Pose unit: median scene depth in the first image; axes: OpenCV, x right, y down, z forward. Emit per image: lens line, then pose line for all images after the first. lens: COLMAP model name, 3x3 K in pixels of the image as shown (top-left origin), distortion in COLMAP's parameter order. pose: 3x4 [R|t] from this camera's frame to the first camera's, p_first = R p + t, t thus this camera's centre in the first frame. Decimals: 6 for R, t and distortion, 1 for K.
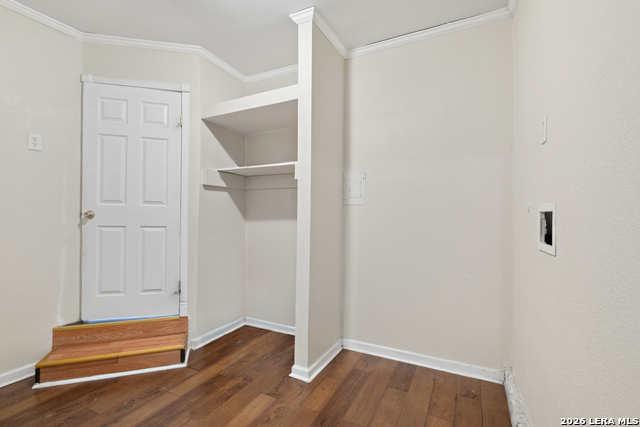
lens RADIAL K [[296.7, 0, 319.5], [0, 296.7, 214.4], [0, 0, 1]] dist [0.020153, -0.000764]
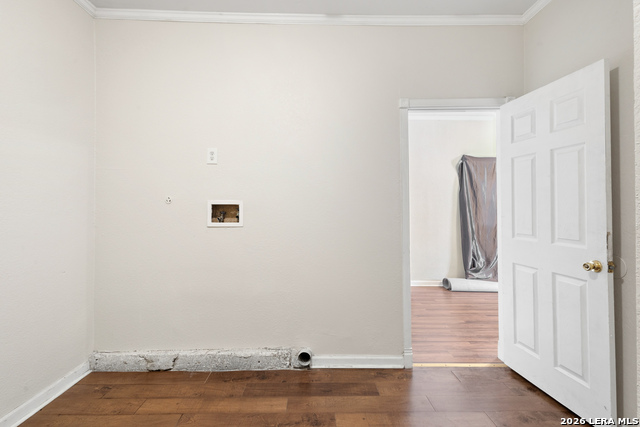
lens RADIAL K [[296.7, 0, 318.3], [0, 296.7, 212.1], [0, 0, 1]] dist [0.020153, -0.000764]
pose [[-0.475211, -0.001029, 0.879871, -0.662386], [-0.006404, 0.999977, -0.002290, 0.028126], [-0.879848, -0.006723, -0.475207, 0.842316]]
